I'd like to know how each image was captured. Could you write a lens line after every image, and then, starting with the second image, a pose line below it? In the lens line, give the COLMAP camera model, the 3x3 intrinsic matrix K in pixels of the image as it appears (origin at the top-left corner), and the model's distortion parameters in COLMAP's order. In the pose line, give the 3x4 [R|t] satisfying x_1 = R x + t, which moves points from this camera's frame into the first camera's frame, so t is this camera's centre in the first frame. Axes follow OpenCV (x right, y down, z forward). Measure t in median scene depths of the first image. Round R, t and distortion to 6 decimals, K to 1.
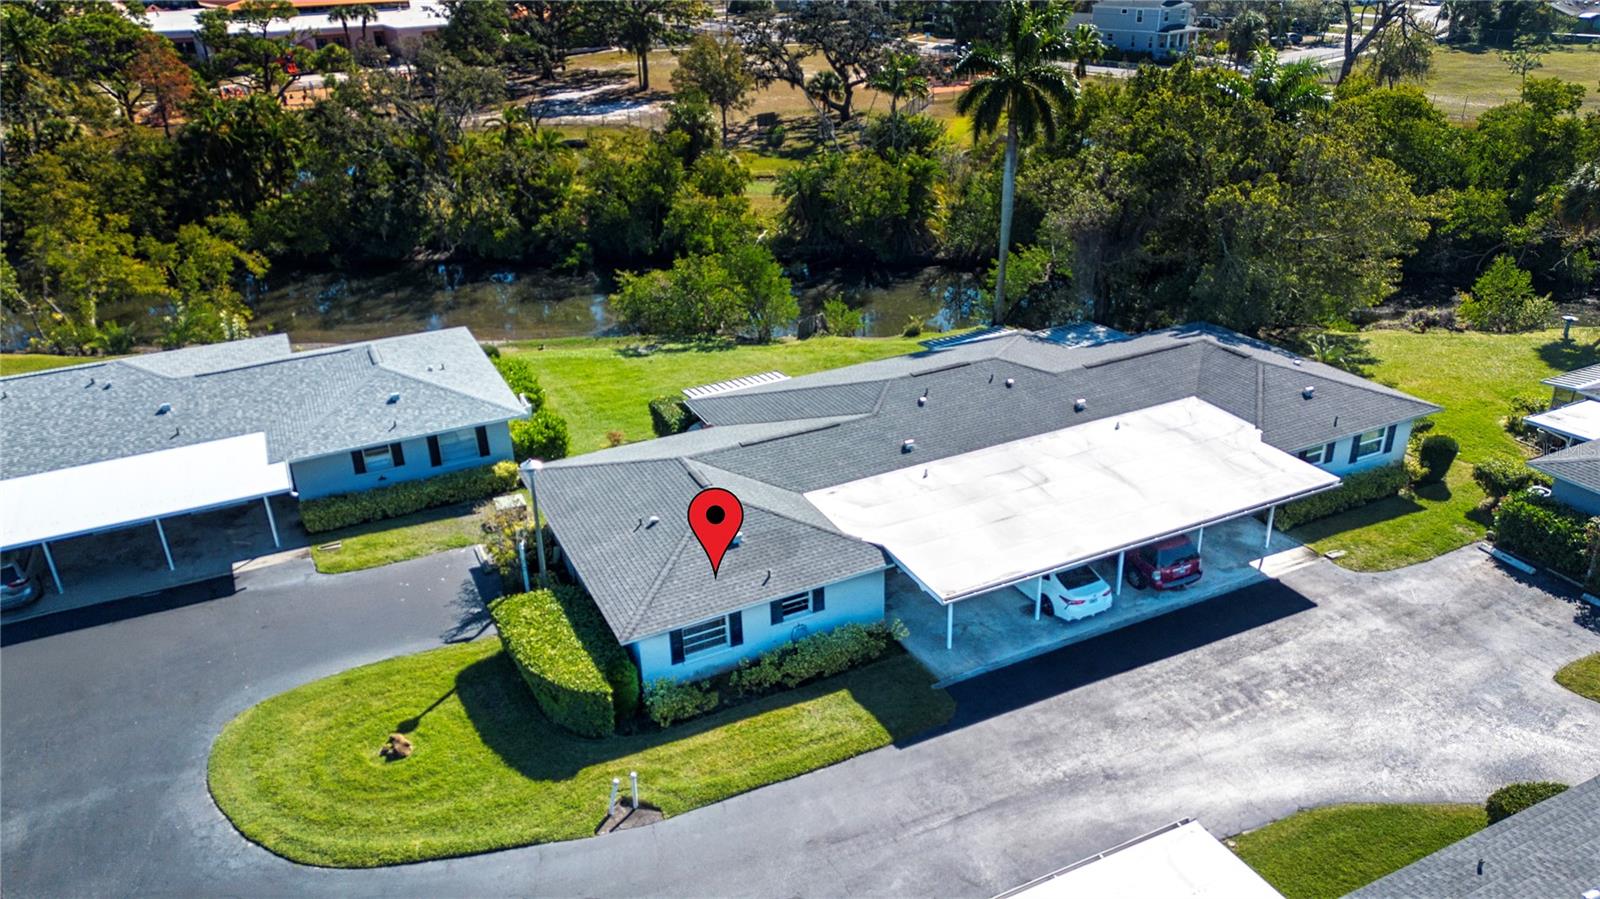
lens RADIAL K [[1139.2, 0, 823.2], [0, 1139.2, 450.4], [0, 0, 1]] dist [0.067093, 0.001413]
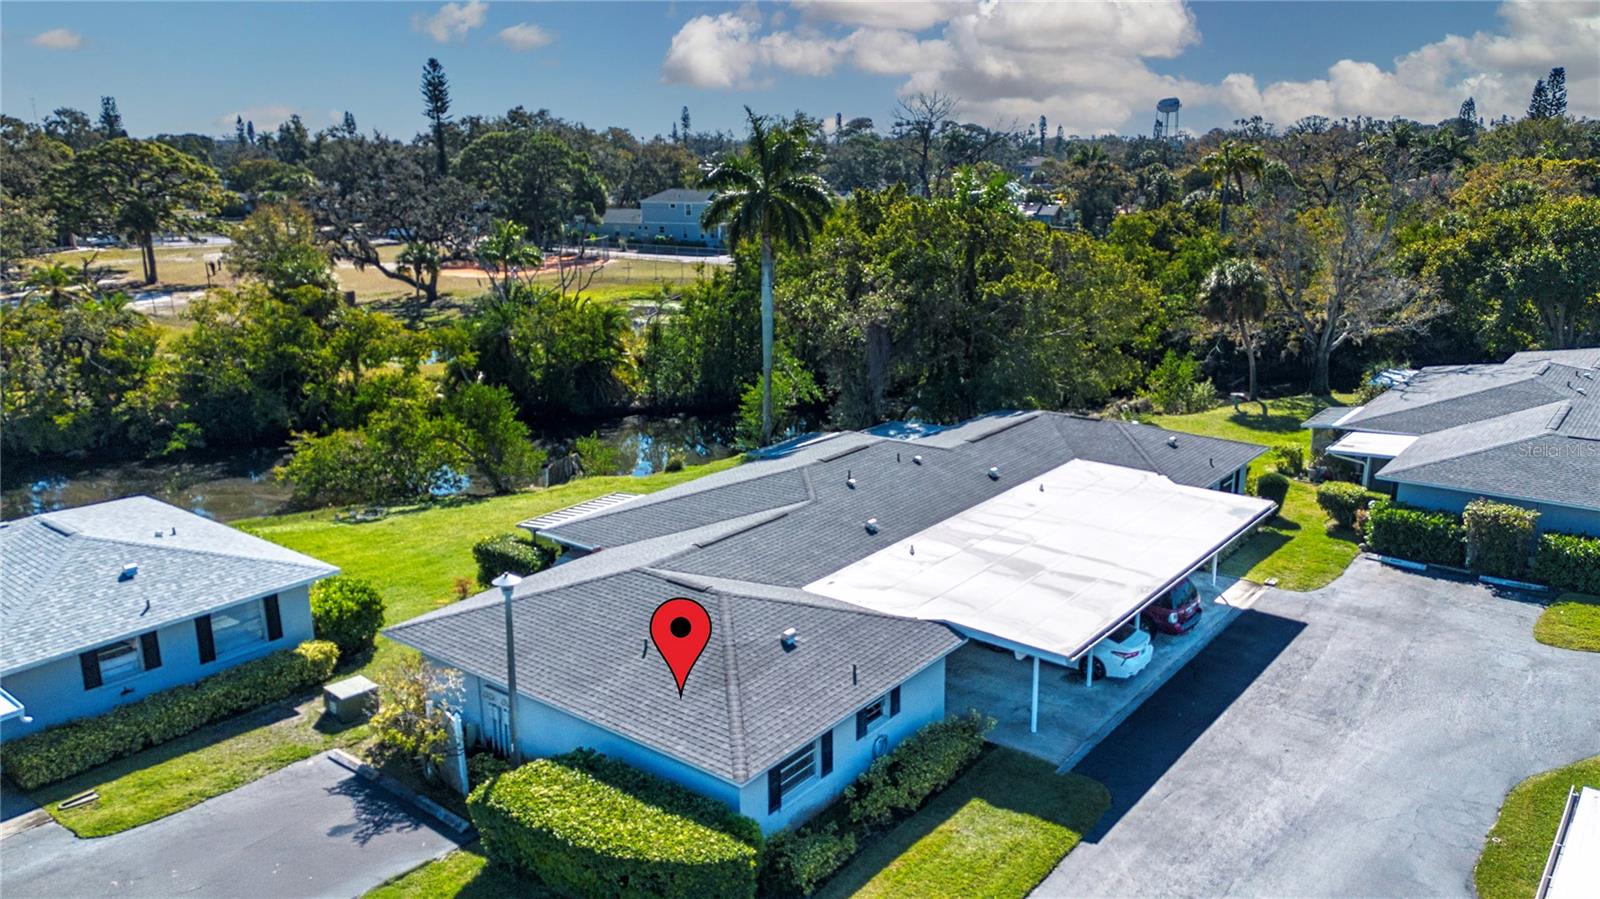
lens RADIAL K [[1139.2, 0, 823.2], [0, 1139.2, 450.4], [0, 0, 1]] dist [0.067093, 0.001413]
pose [[0.904697, -0.093066, 0.415766, -0.292801], [0.166897, 0.975275, -0.144857, 0.054729], [-0.392005, 0.200442, 0.897862, 0.212360]]
